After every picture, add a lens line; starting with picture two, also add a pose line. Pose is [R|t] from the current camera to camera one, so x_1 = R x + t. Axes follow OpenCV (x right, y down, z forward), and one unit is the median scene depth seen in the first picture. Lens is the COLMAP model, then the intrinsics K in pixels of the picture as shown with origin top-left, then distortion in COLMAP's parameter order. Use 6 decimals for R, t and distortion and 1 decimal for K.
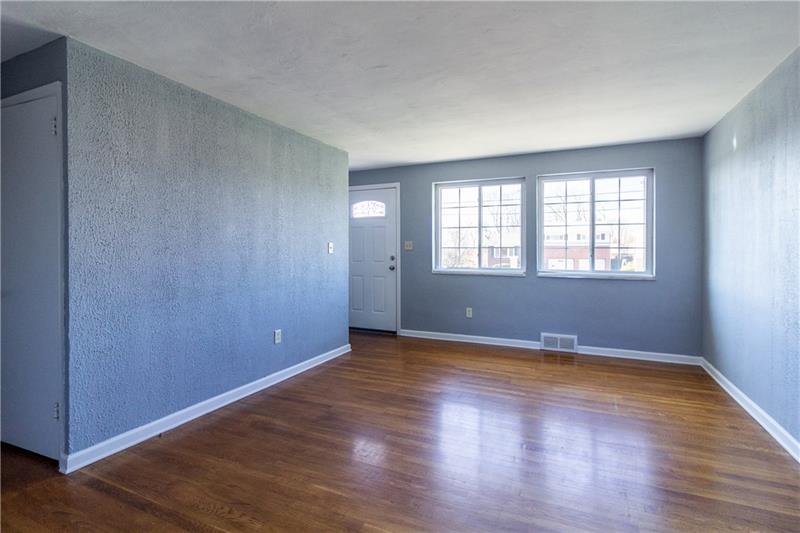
lens RADIAL K [[383.9, 0, 404.6], [0, 383.9, 254.7], [0, 0, 1]] dist [-0.000342, 0.000143]
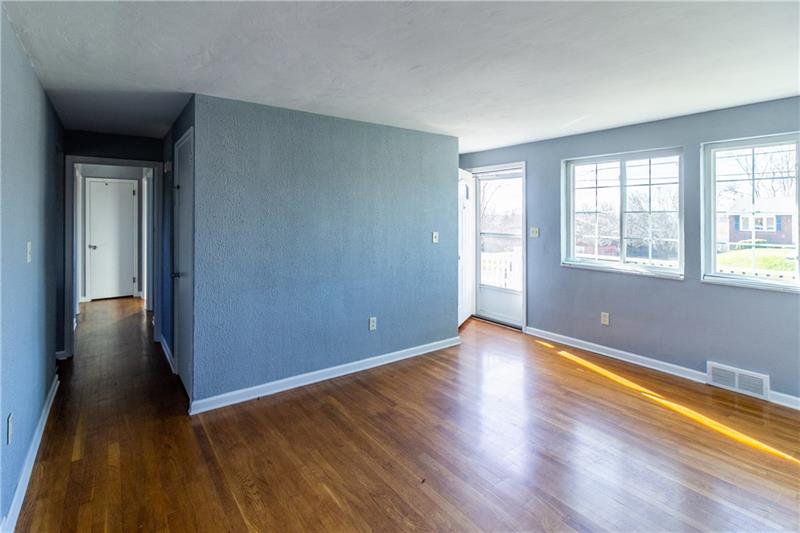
lens RADIAL K [[395.2, 0, 396.2], [0, 395.2, 217.3], [0, 0, 1]] dist [0.000814, 0.000389]
pose [[0.871857, -0.001945, -0.489756, 0.268914], [-0.004387, 0.999921, -0.011781, -0.070005], [0.489740, 0.012420, 0.871780, 0.080881]]
